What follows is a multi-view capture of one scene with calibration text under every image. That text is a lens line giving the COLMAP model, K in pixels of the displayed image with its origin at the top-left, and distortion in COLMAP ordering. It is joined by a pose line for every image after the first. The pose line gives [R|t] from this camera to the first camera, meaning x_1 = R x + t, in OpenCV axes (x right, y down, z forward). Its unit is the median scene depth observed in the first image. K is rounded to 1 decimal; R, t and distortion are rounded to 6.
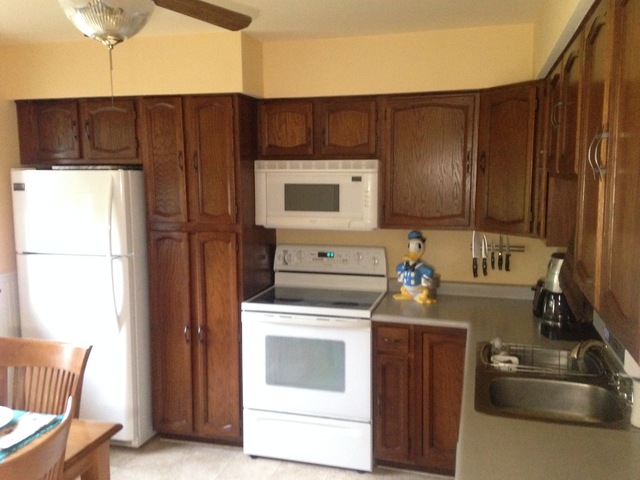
lens RADIAL K [[595.2, 0, 319.1], [0, 595.2, 234.0], [0, 0, 1]] dist [0.059738, 0.000000]
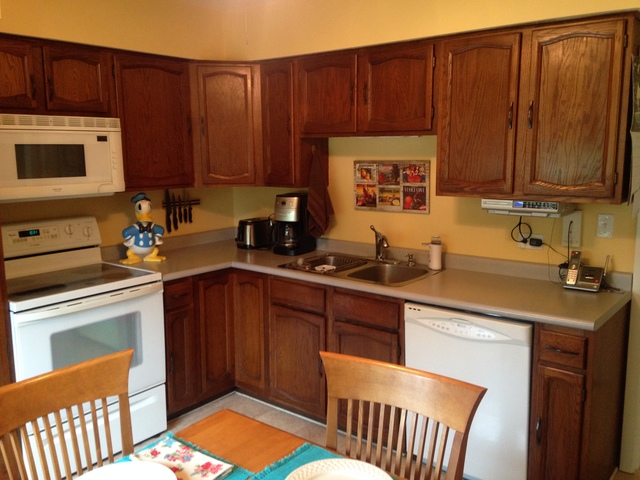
lens RADIAL K [[595.2, 0, 320.4], [0, 595.2, 243.9], [0, 0, 1]] dist [0.059738, 0.000000]
pose [[0.367274, -0.148543, 0.918175, -0.672171], [0.110080, 0.987169, 0.115673, -0.002933], [-0.923576, 0.058589, 0.378913, 0.347220]]
